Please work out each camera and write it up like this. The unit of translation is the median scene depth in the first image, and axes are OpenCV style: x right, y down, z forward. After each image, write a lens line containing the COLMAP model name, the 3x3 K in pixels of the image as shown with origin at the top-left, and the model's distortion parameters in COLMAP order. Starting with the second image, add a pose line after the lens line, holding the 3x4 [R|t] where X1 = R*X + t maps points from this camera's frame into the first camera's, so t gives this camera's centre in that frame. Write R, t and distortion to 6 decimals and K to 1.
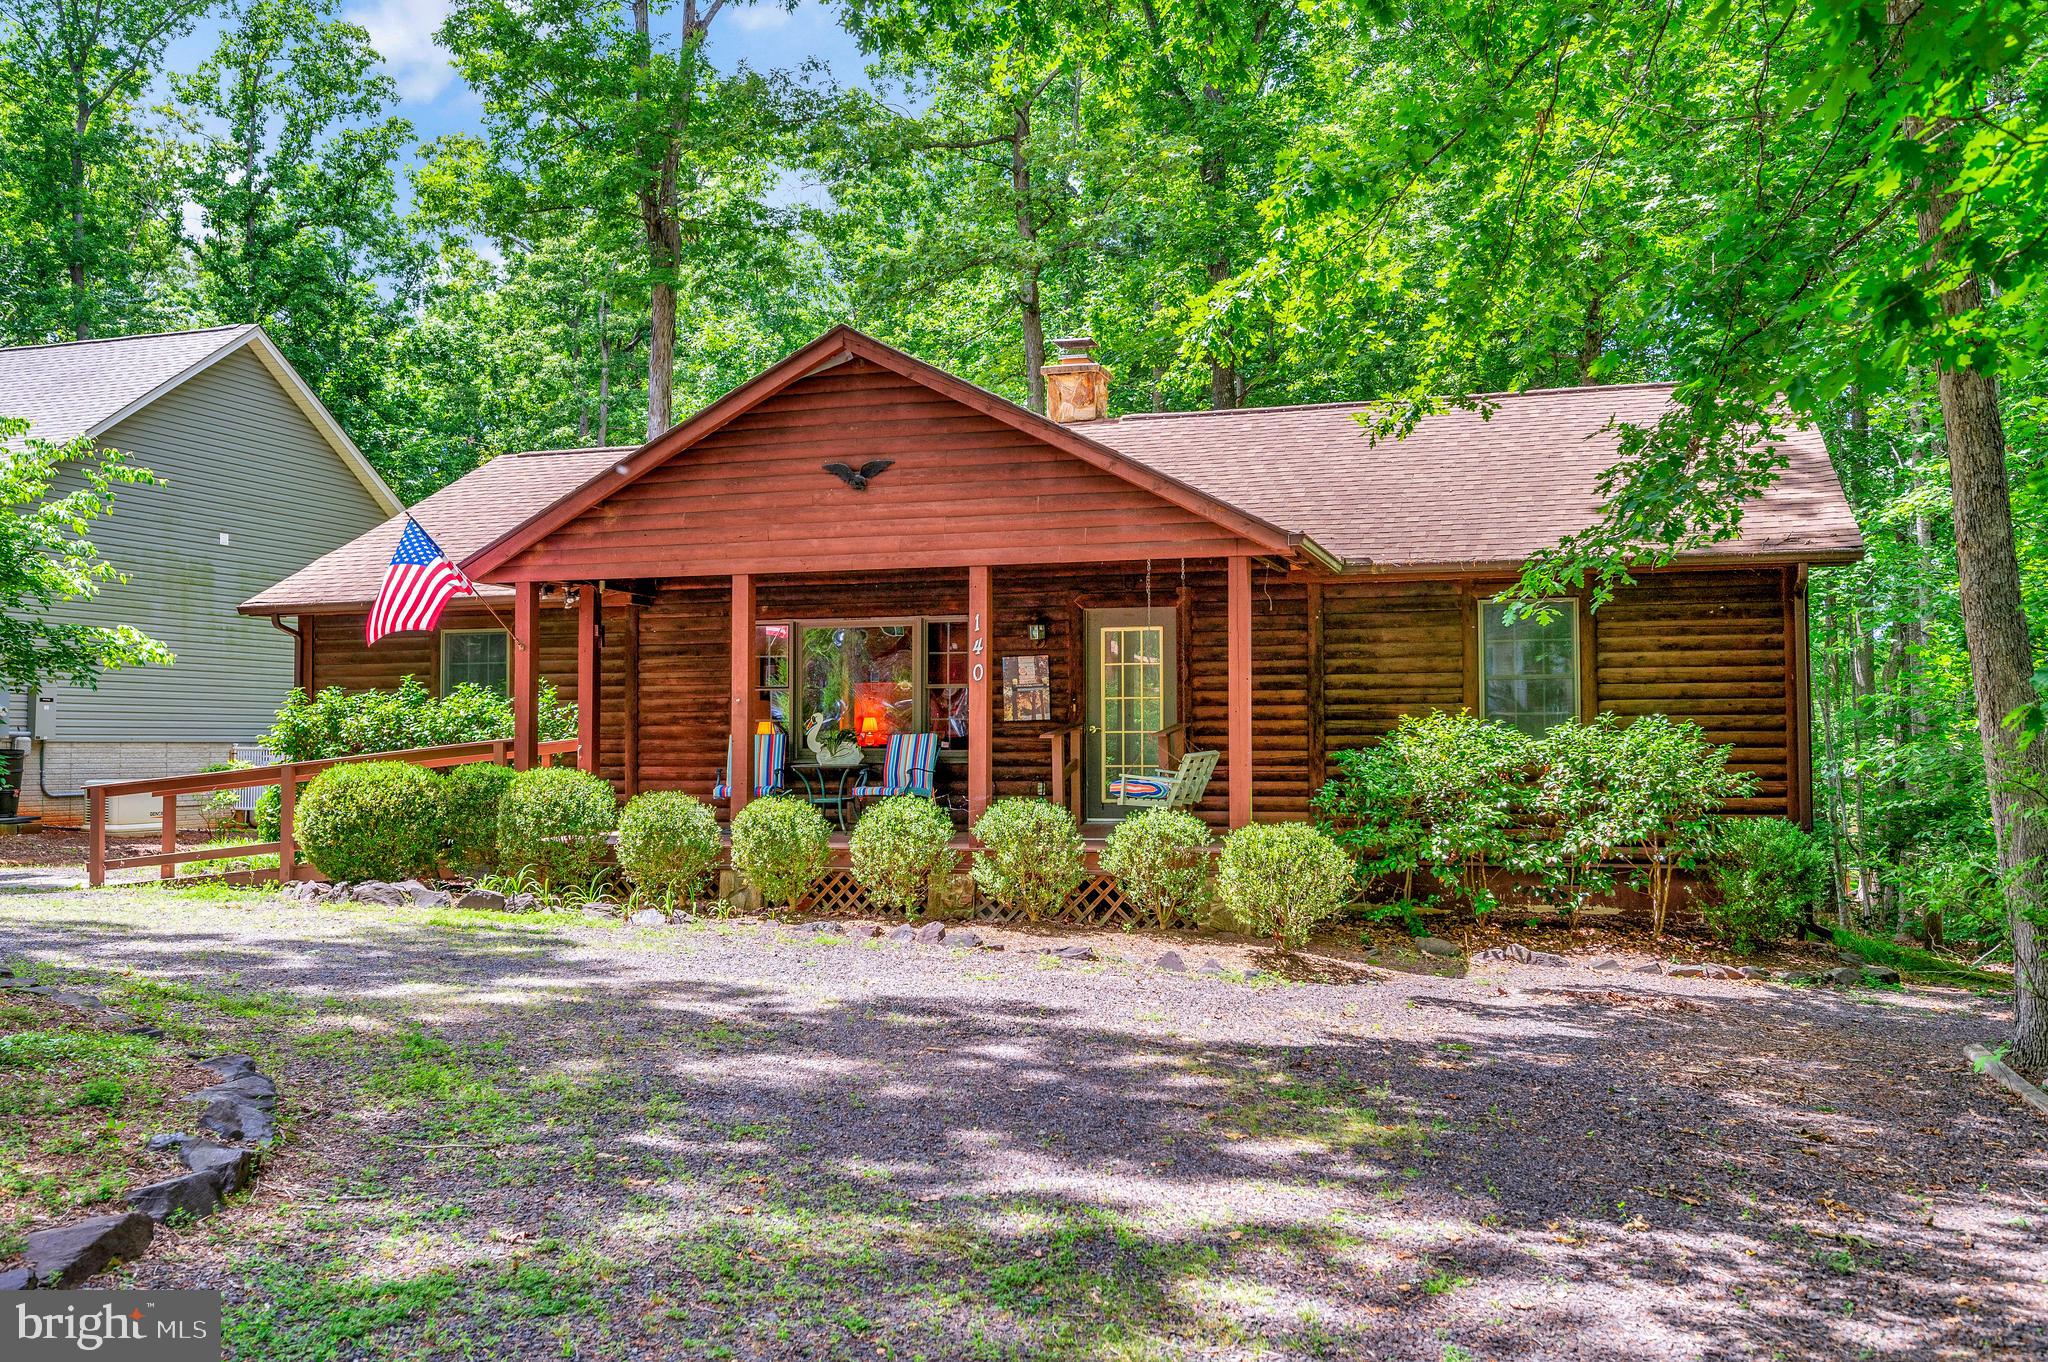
lens RADIAL K [[1822.6, 0, 1038.6], [0, 1822.6, 677.1], [0, 0, 1]] dist [-0.003405, -0.002293]
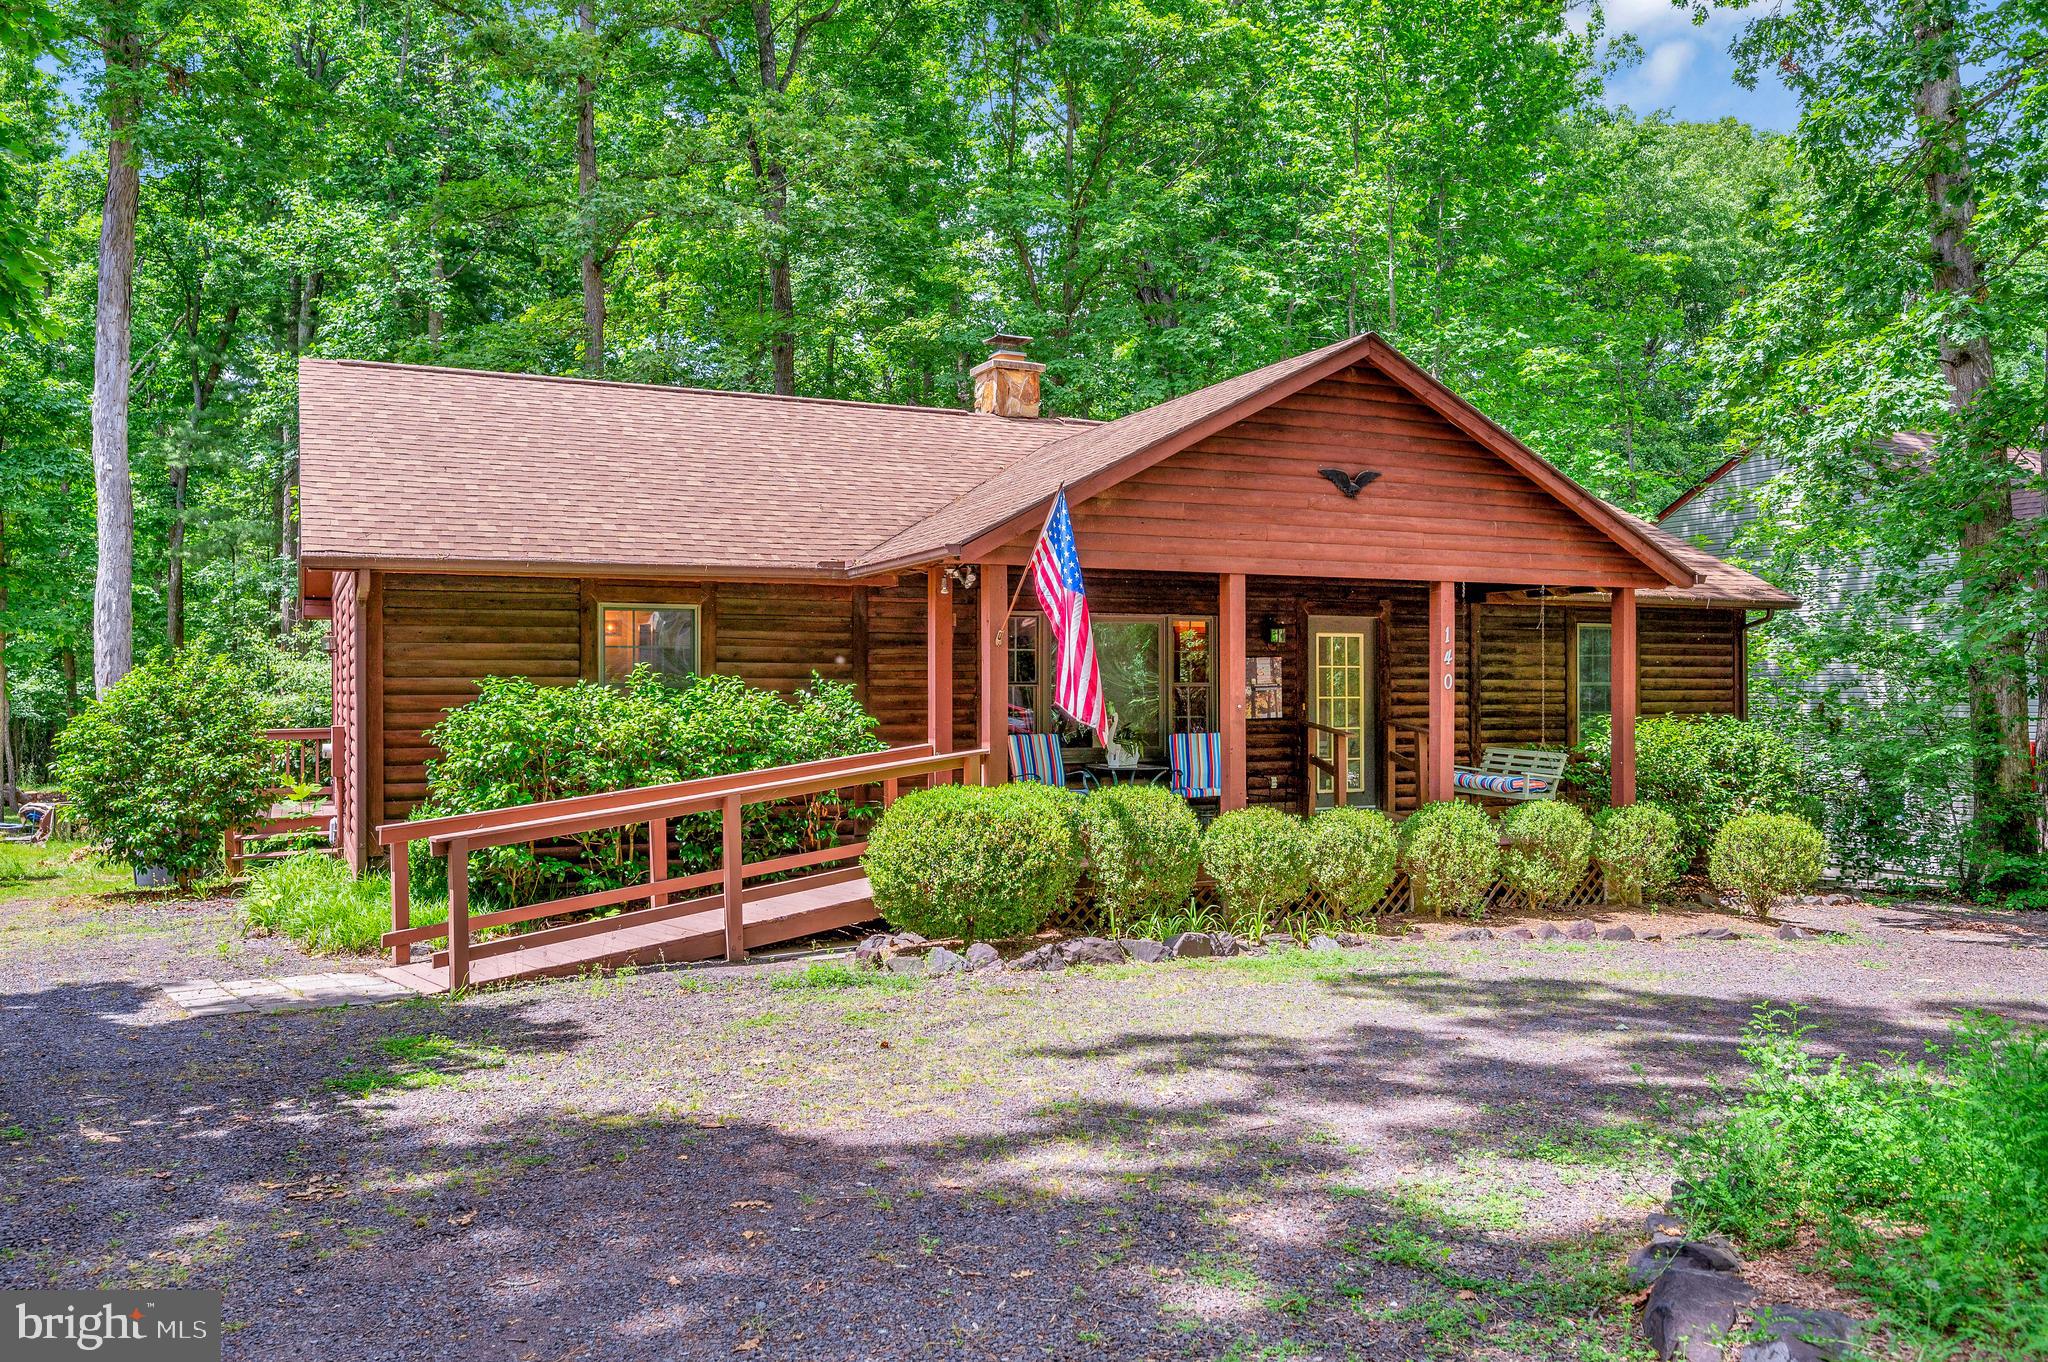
lens RADIAL K [[1553.8, 0, 1016.5], [0, 1553.8, 684.8], [0, 0, 1]] dist [-0.004002, 0.002555]
pose [[0.729984, 0.003315, 0.683456, -0.738020], [-0.028792, 0.999250, 0.025905, -0.015040], [-0.682858, -0.038588, 0.729532, 0.447931]]
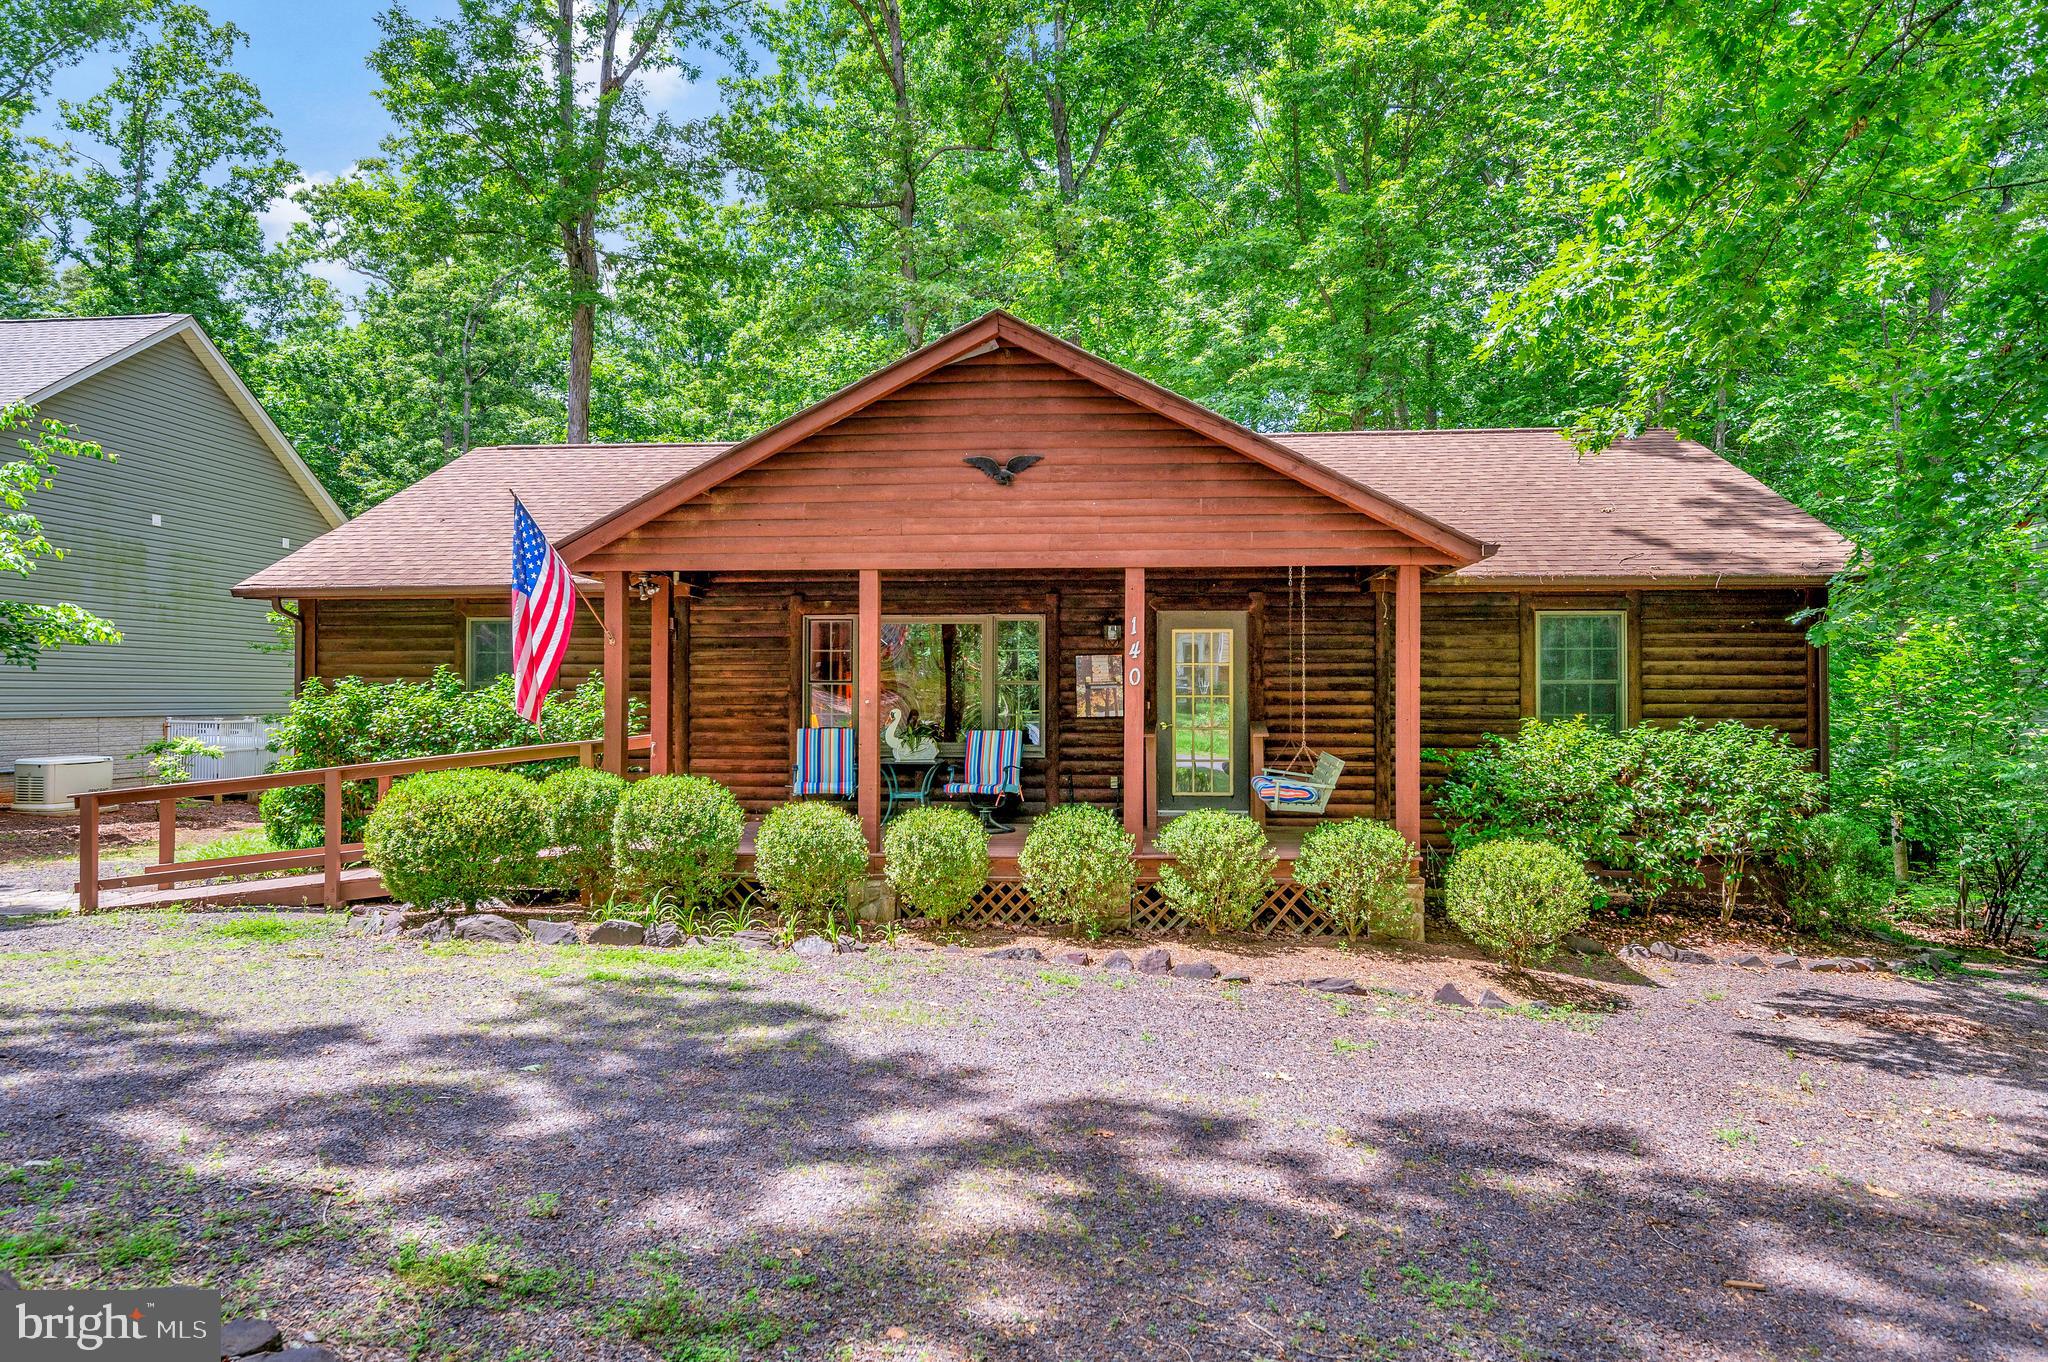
lens RADIAL K [[1271.8, 0, 1031.0], [0, 1271.8, 678.7], [0, 0, 1]] dist [-0.003010, 0.000590]
pose [[0.973899, 0.007295, 0.226863, -0.213332], [-0.012938, 0.999643, 0.023397, -0.014726], [-0.226611, -0.025721, 0.973646, 0.305948]]
